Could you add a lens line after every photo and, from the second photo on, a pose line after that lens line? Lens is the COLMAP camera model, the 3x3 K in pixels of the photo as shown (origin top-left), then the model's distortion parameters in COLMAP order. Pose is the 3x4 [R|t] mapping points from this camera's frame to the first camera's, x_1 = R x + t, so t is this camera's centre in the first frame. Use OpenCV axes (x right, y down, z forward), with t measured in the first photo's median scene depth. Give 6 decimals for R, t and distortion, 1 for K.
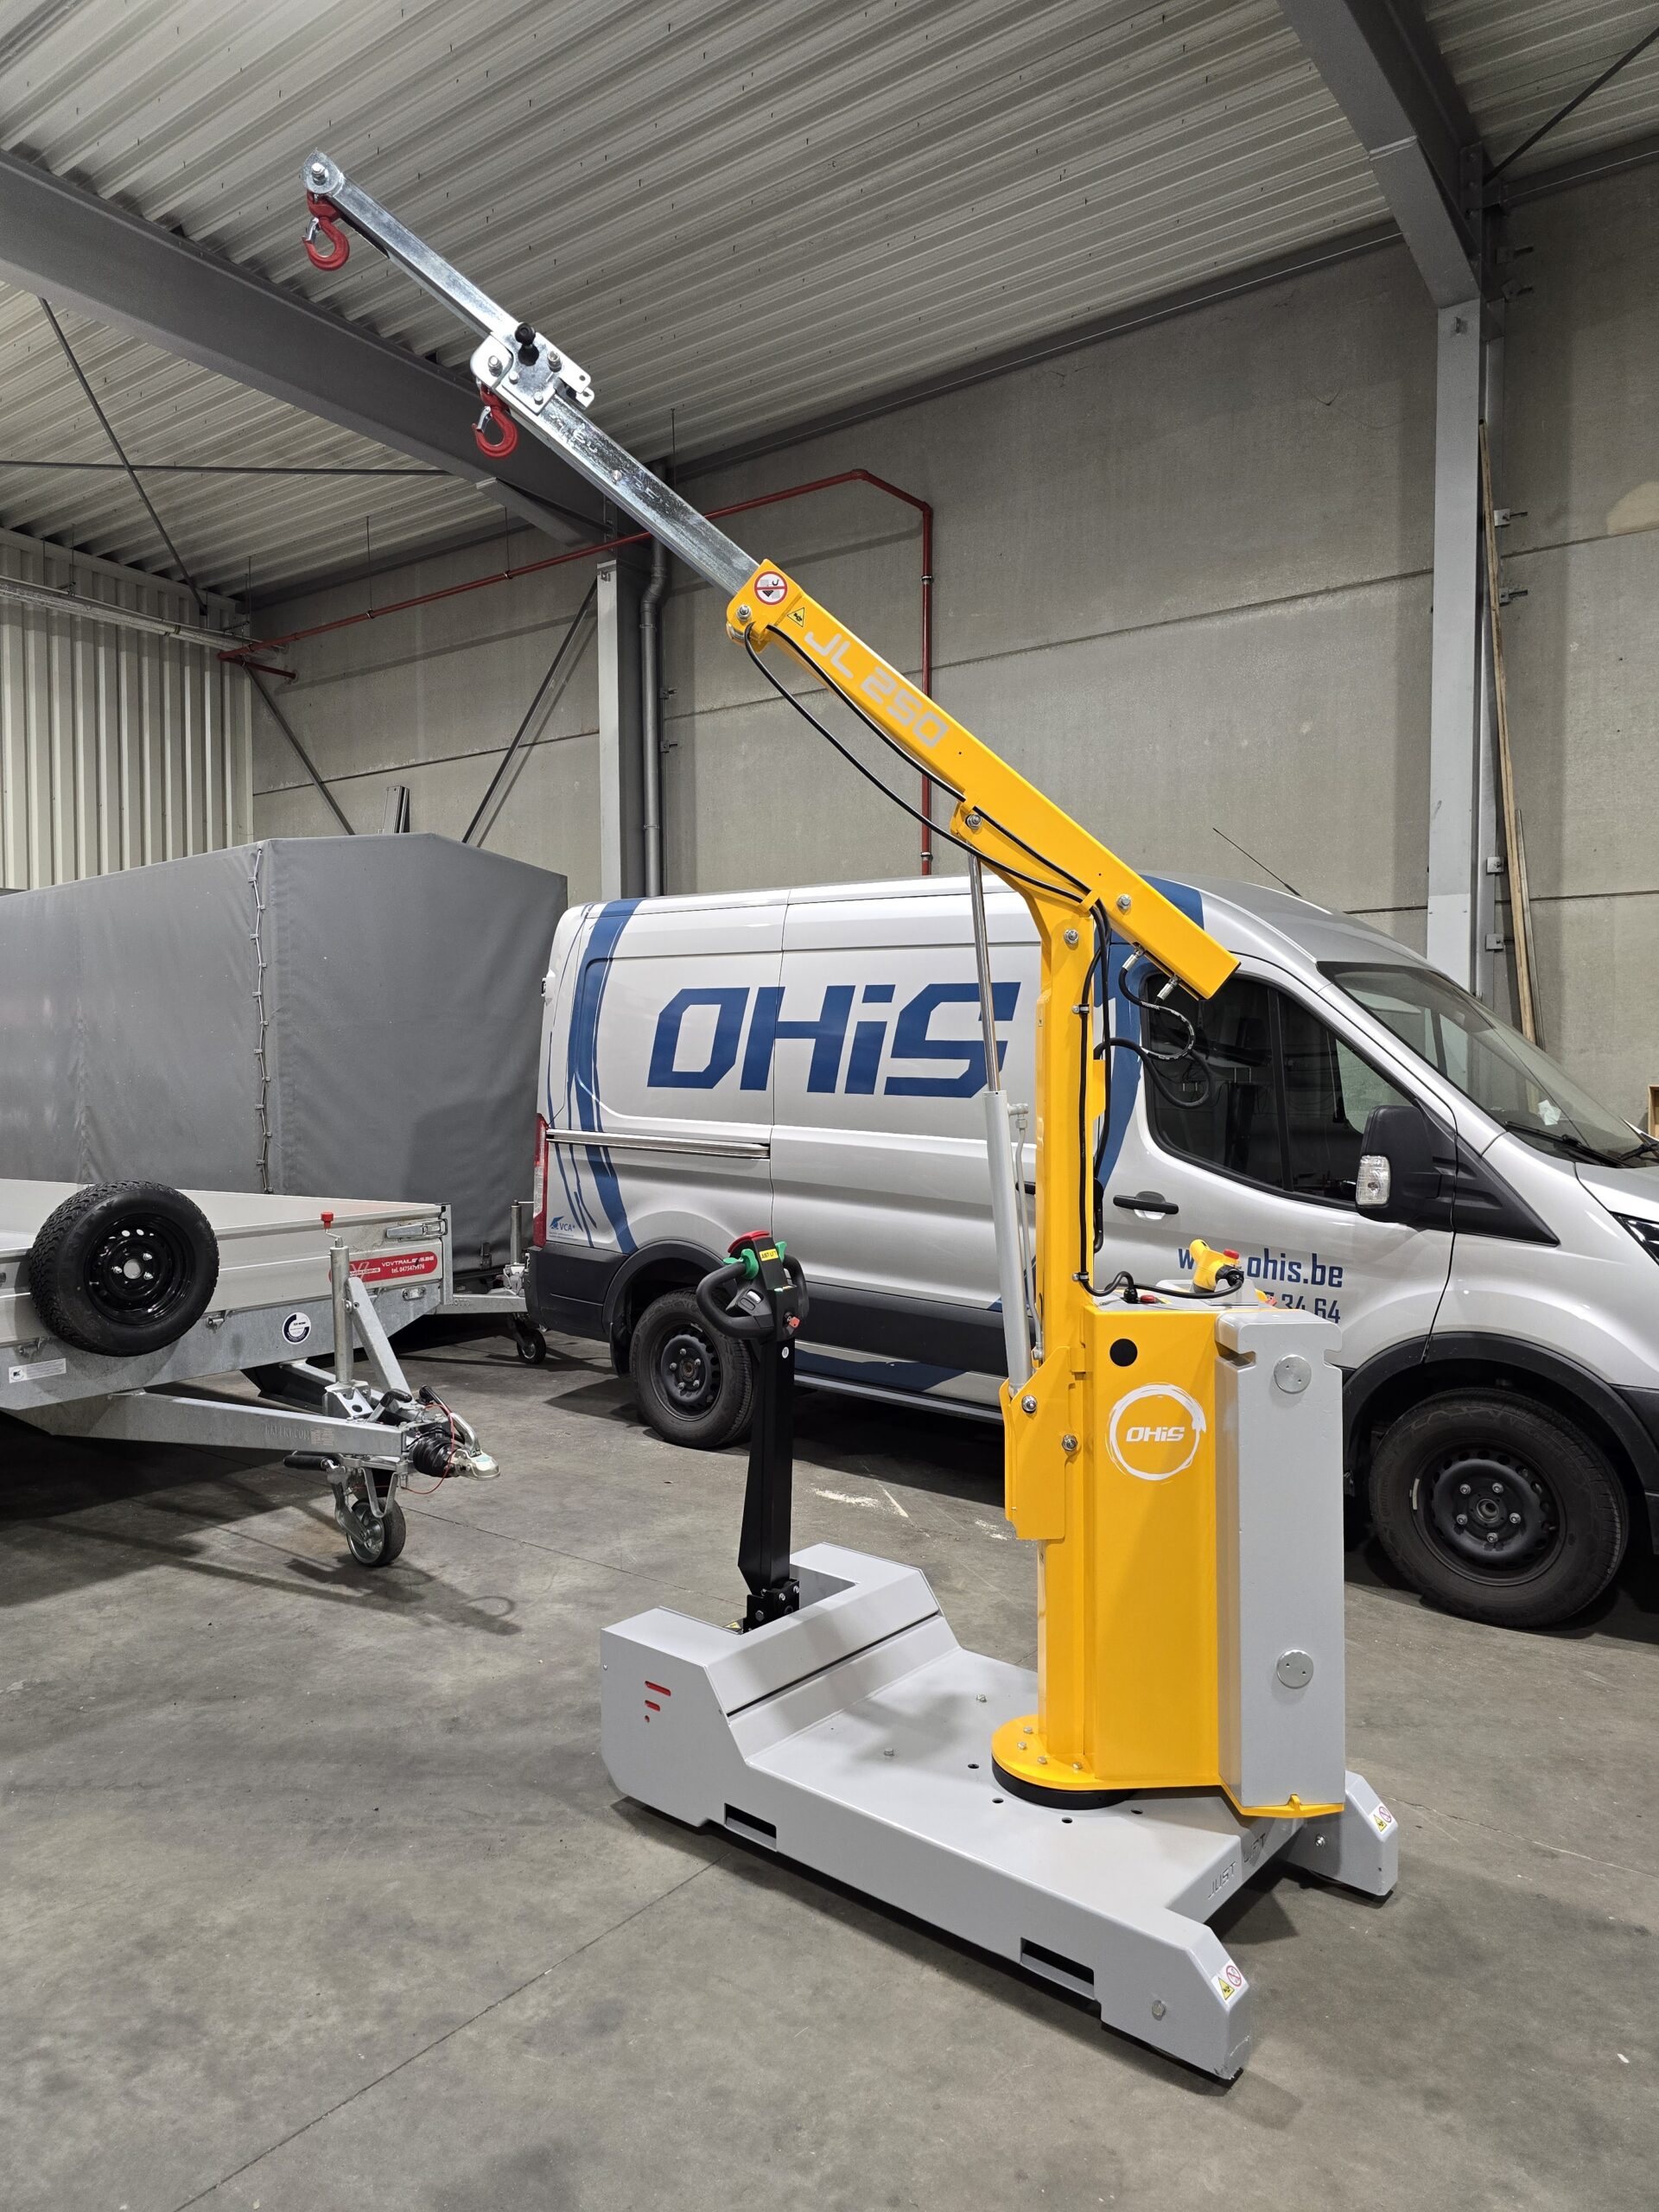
lens RADIAL K [[1491.5, 0, 840.4], [0, 1491.5, 1114.2], [0, 0, 1]] dist [0.058746, -0.048543]
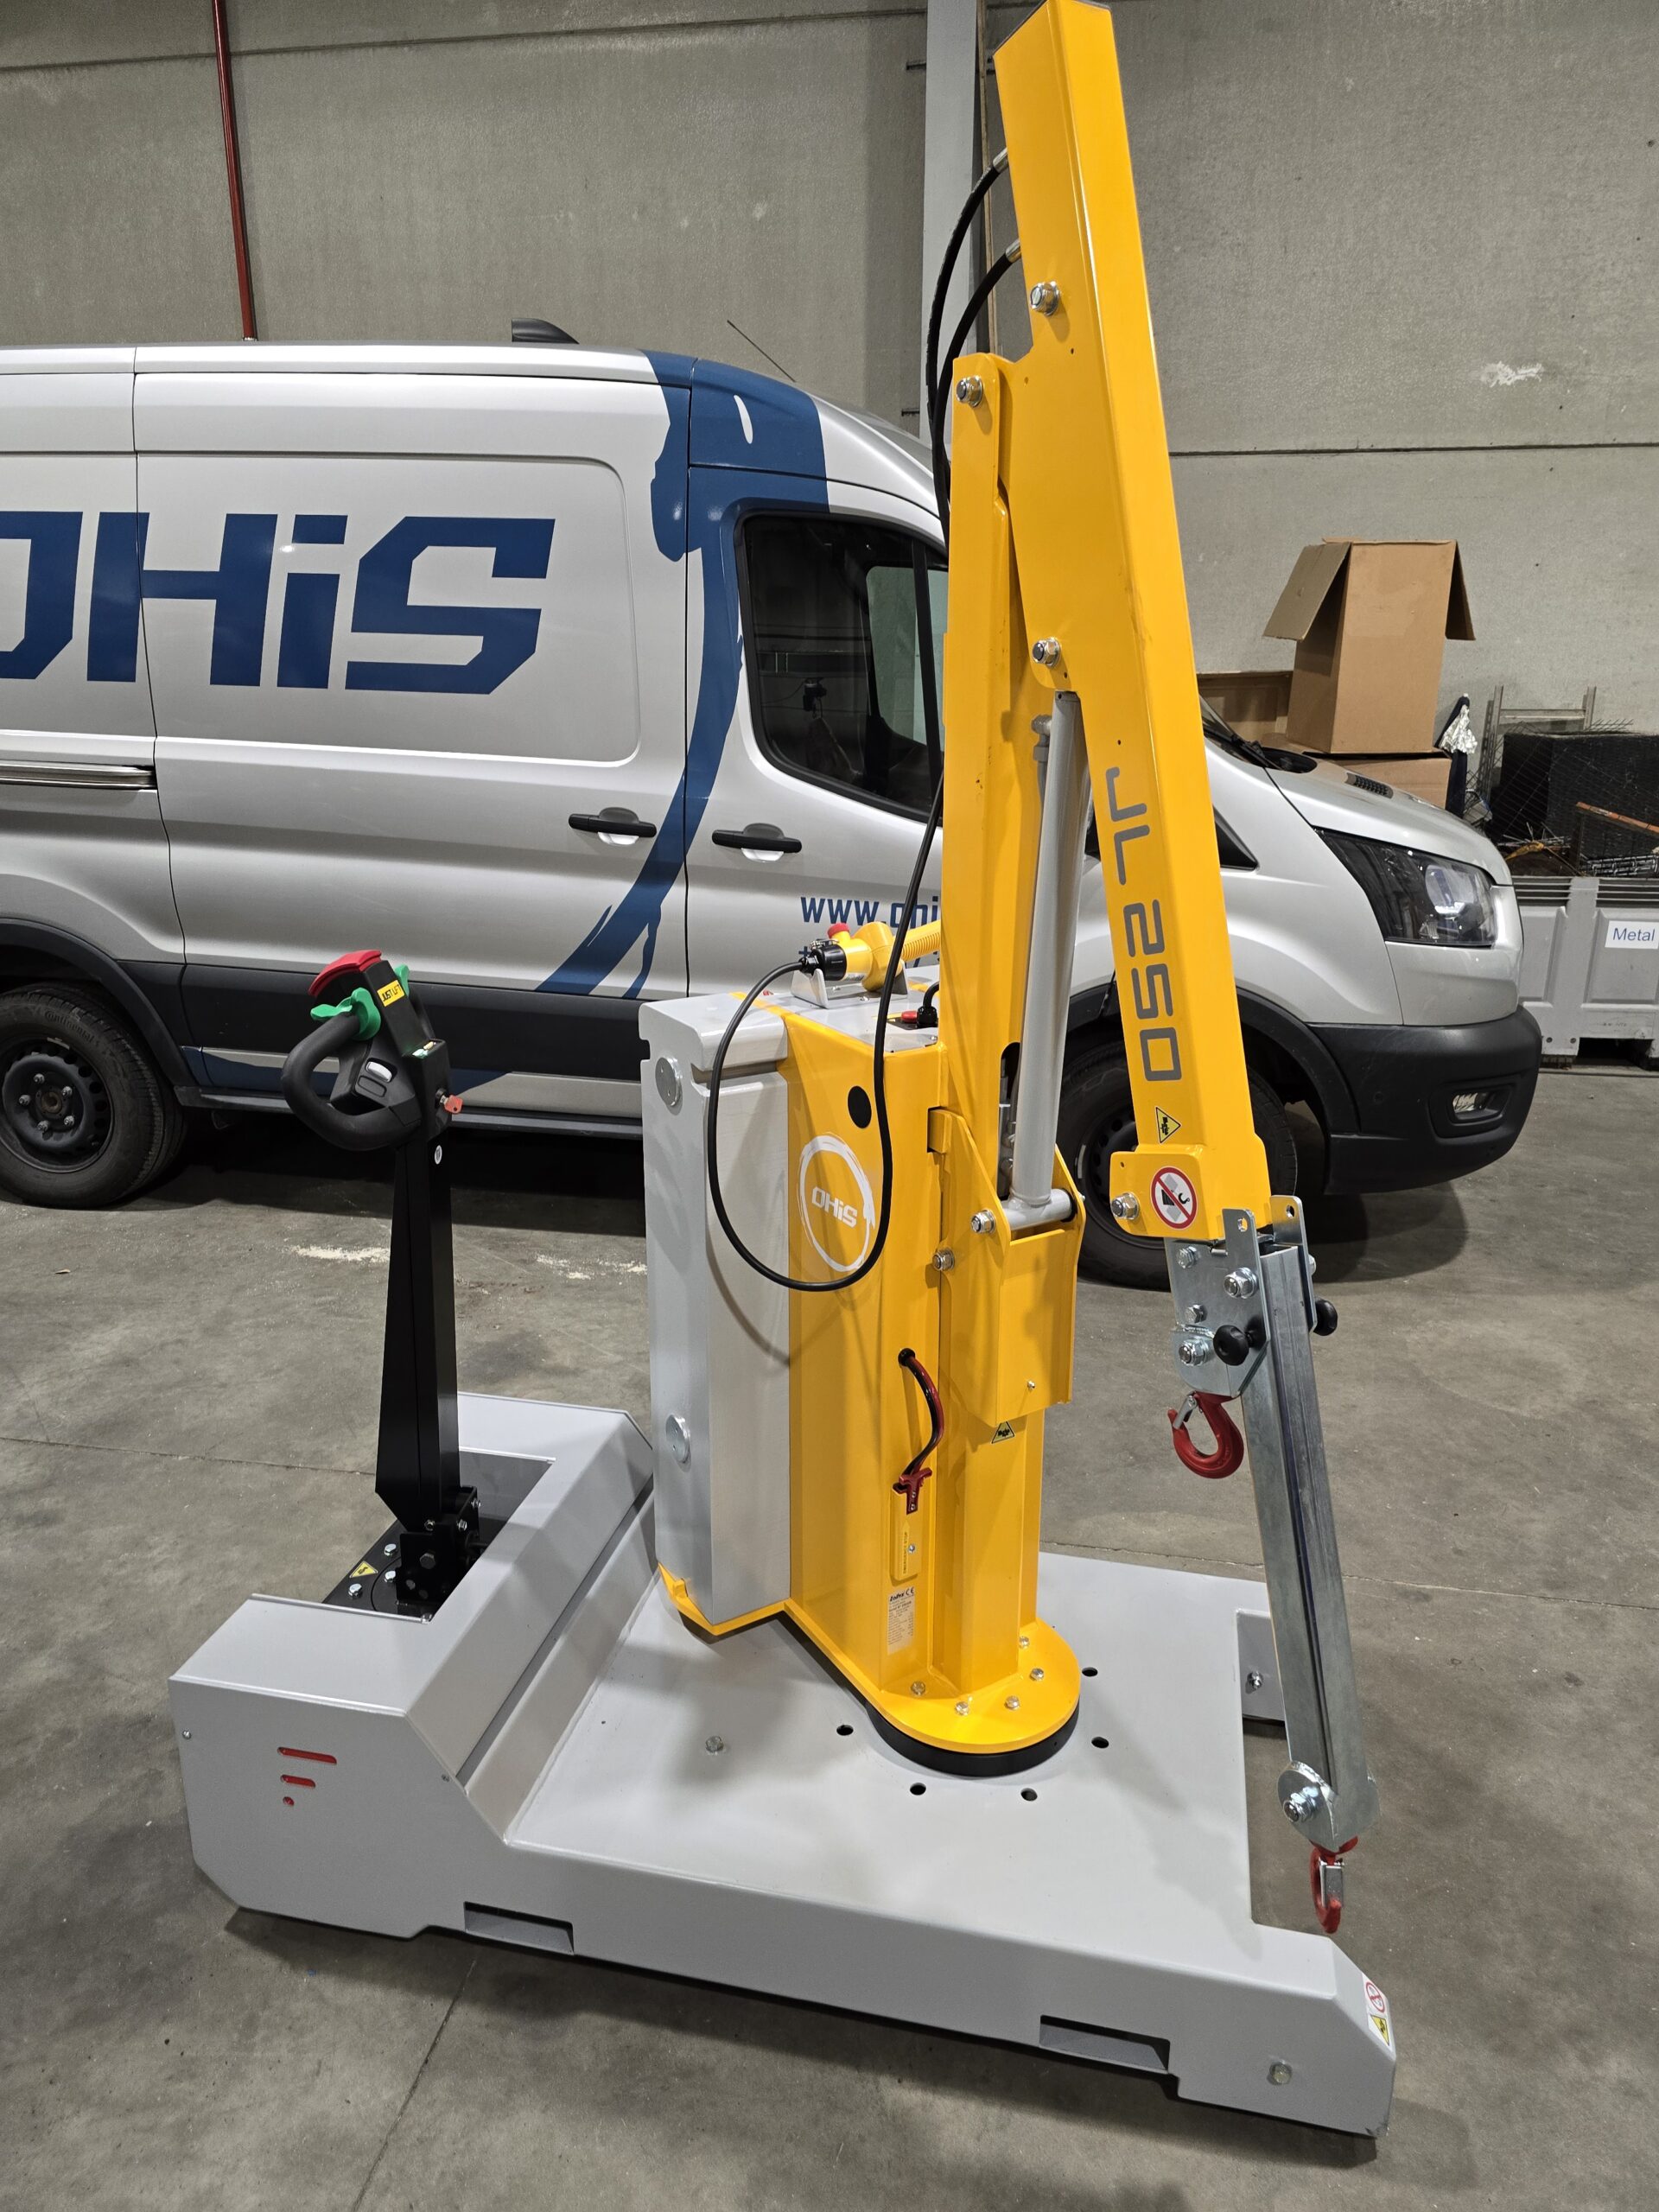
lens RADIAL K [[1495.4, 0, 866.2], [0, 1495.4, 1101.0], [0, 0, 1]] dist [0.049941, -0.049185]
pose [[0.886689, -0.126740, 0.444657, -0.087360], [0.009628, 0.966550, 0.256296, -0.005323], [-0.462266, -0.222974, 0.858250, 0.253316]]
